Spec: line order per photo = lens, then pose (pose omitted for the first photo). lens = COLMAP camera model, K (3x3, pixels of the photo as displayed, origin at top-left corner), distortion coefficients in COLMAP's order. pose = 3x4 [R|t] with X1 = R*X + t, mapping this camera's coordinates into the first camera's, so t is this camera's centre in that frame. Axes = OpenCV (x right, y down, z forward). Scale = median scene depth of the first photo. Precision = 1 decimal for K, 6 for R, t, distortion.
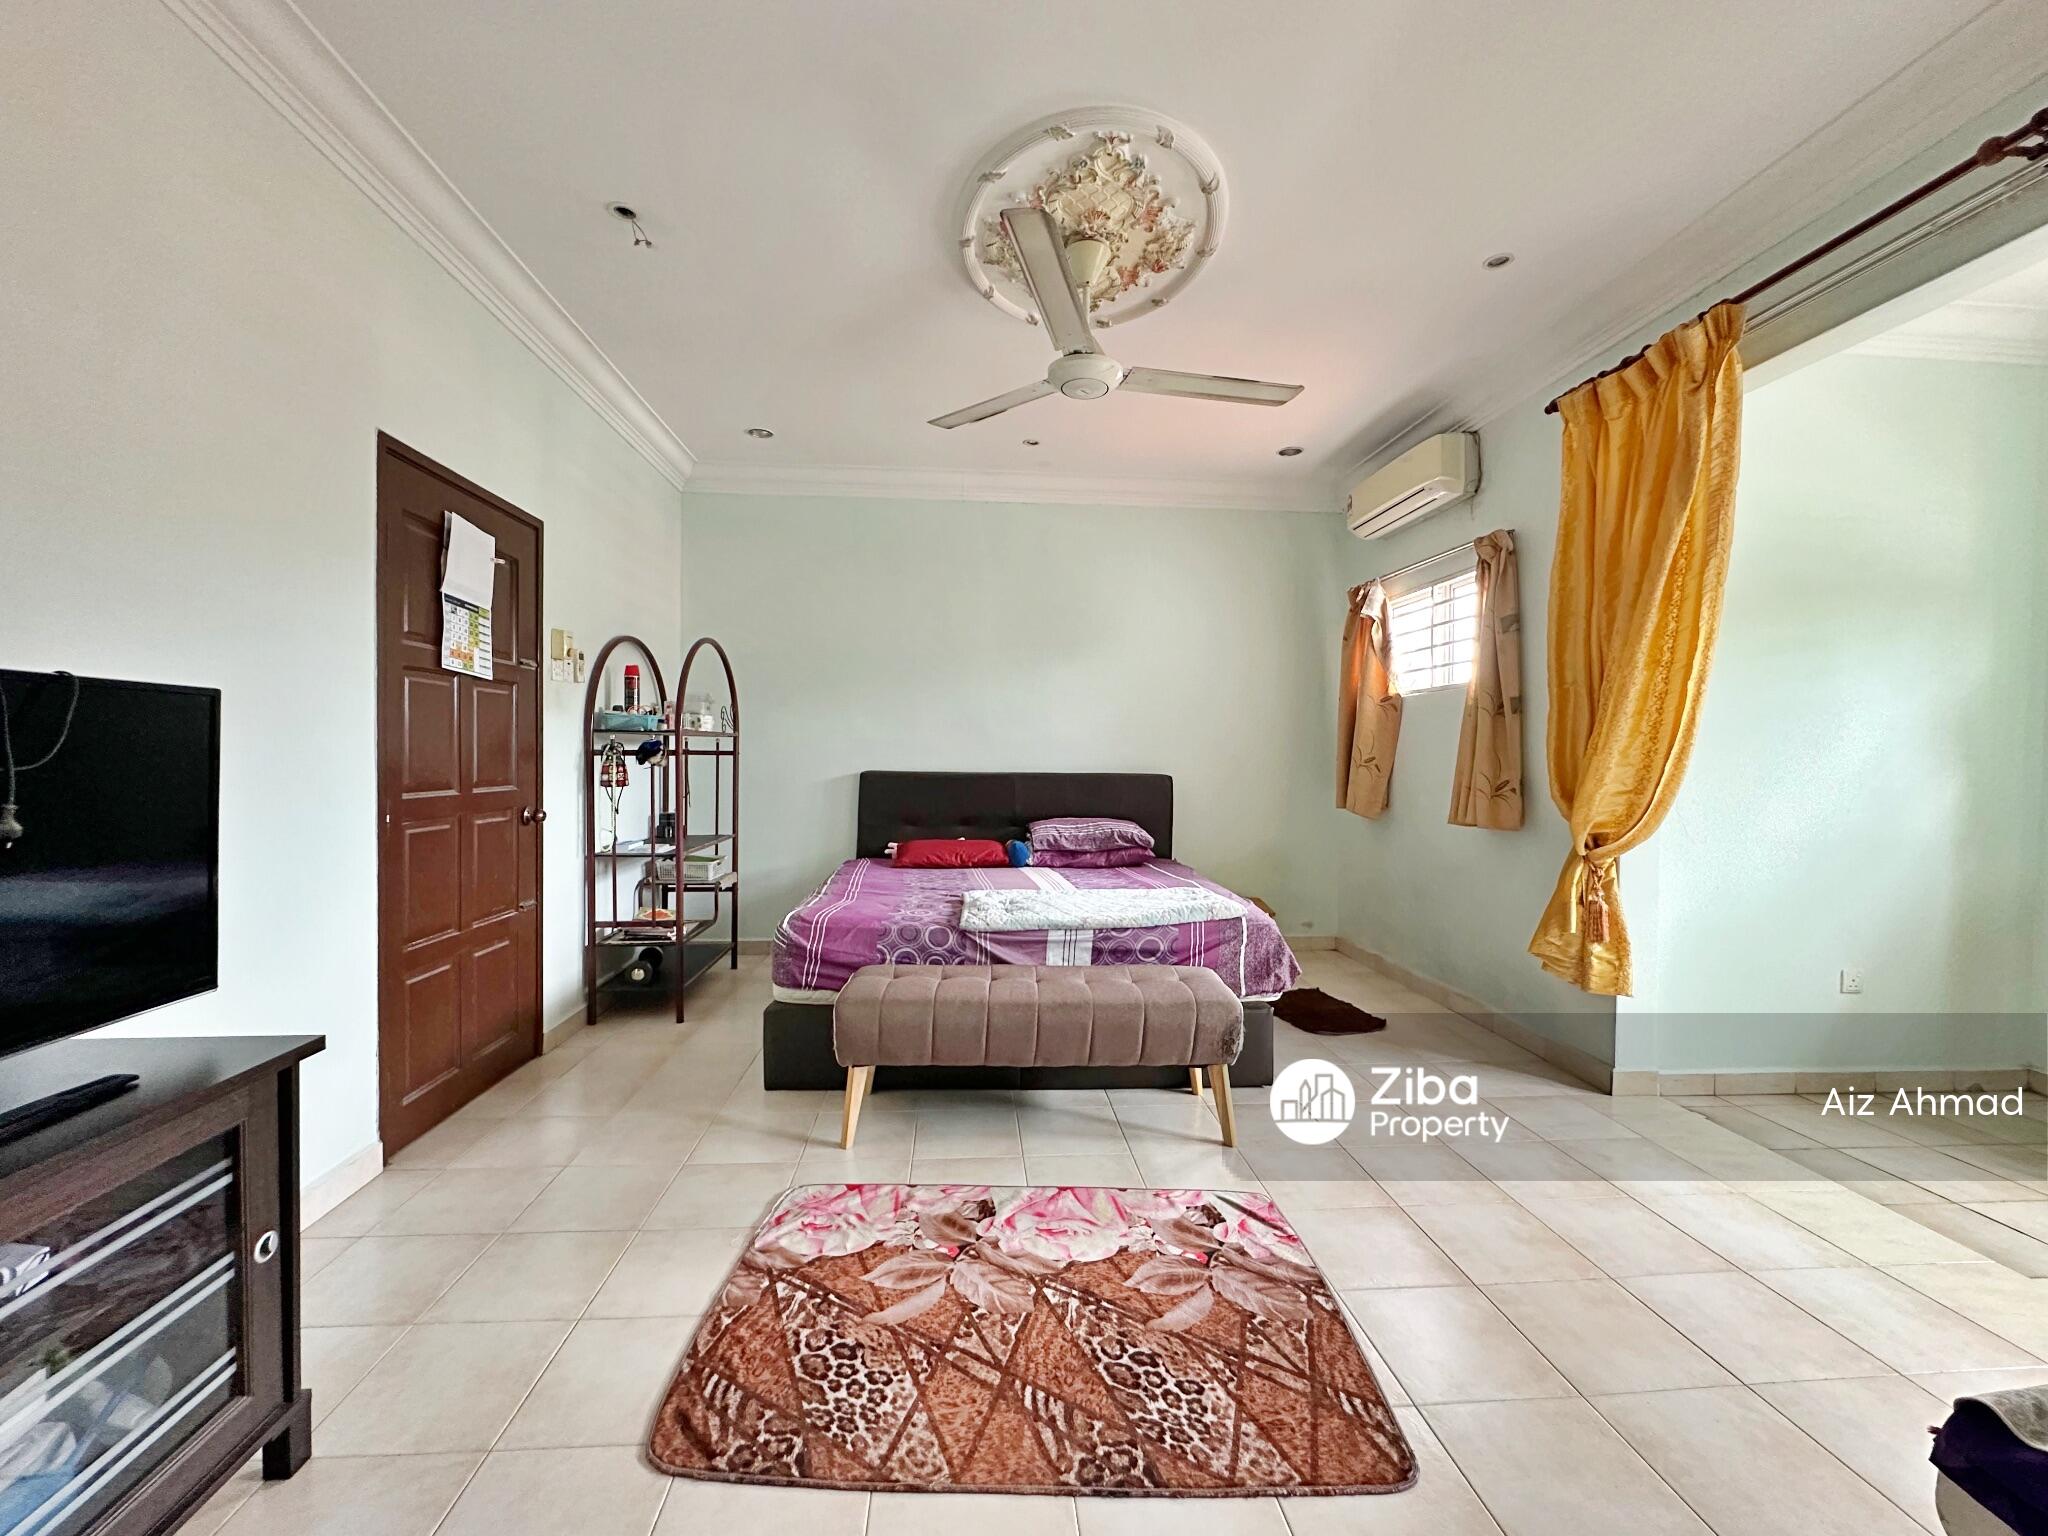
lens RADIAL K [[815.1, 0, 1030.4], [0, 815.1, 768.8], [0, 0, 1]] dist [-0.003206, 0.000421]
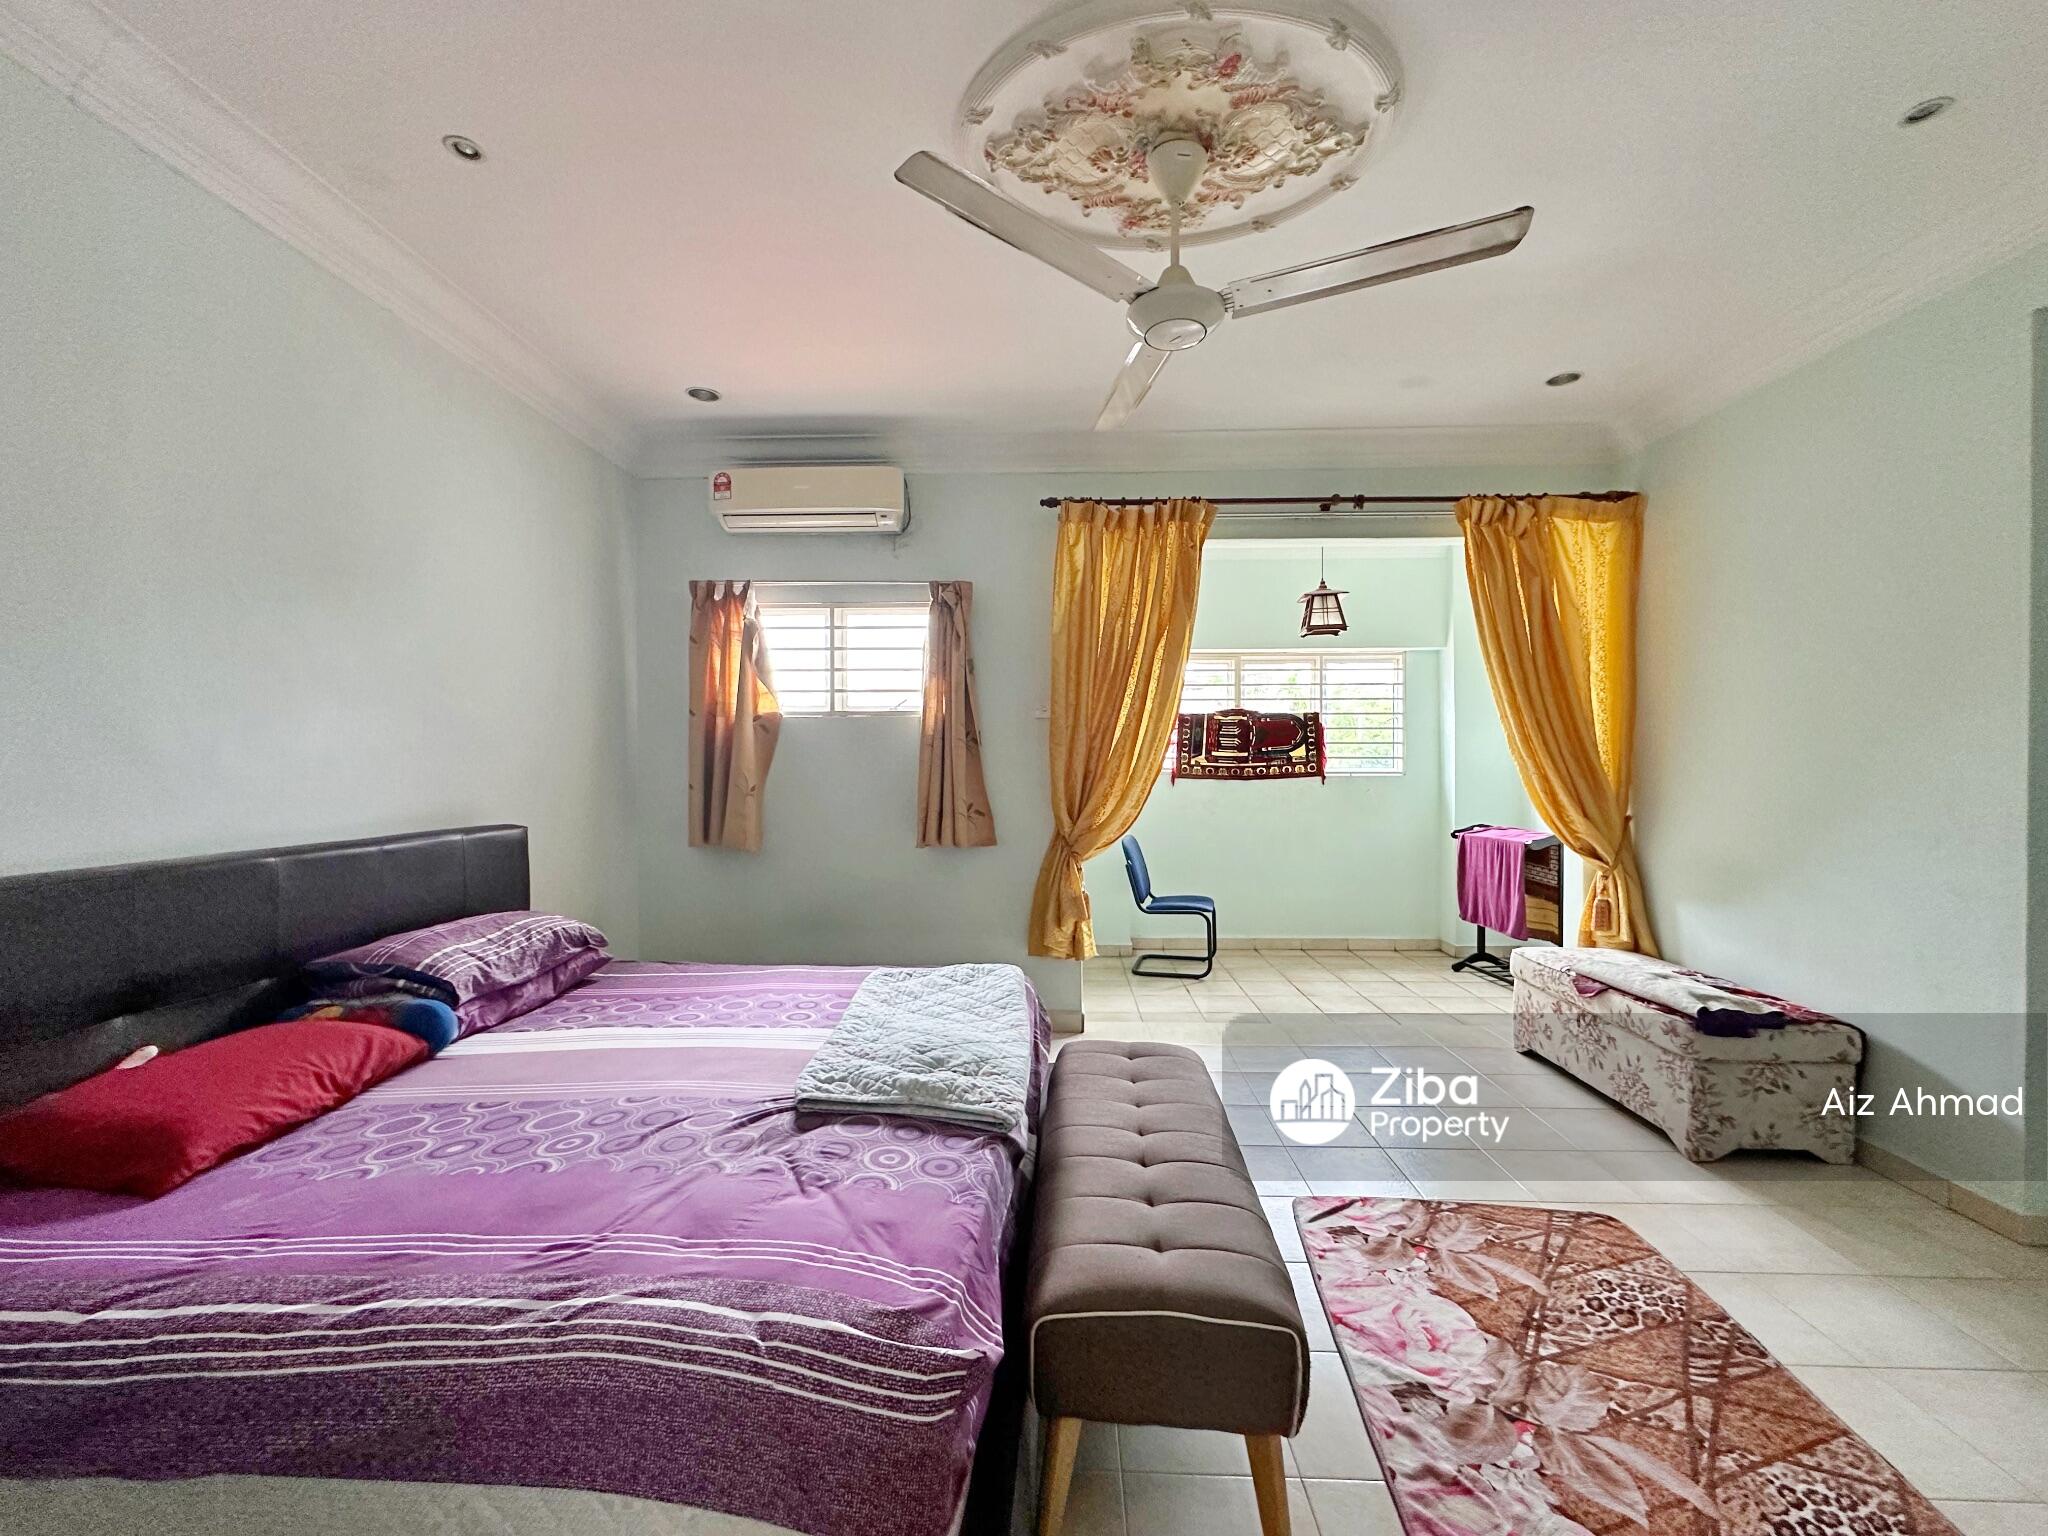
lens RADIAL K [[815.1, 0, 1039.5], [0, 815.1, 765.9], [0, 0, 1]] dist [-0.003206, 0.000421]
pose [[0.122201, -0.012958, 0.992421, -0.874305], [0.021600, 0.999713, 0.010393, -0.078415], [-0.992270, 0.020166, 0.122446, 1.259716]]
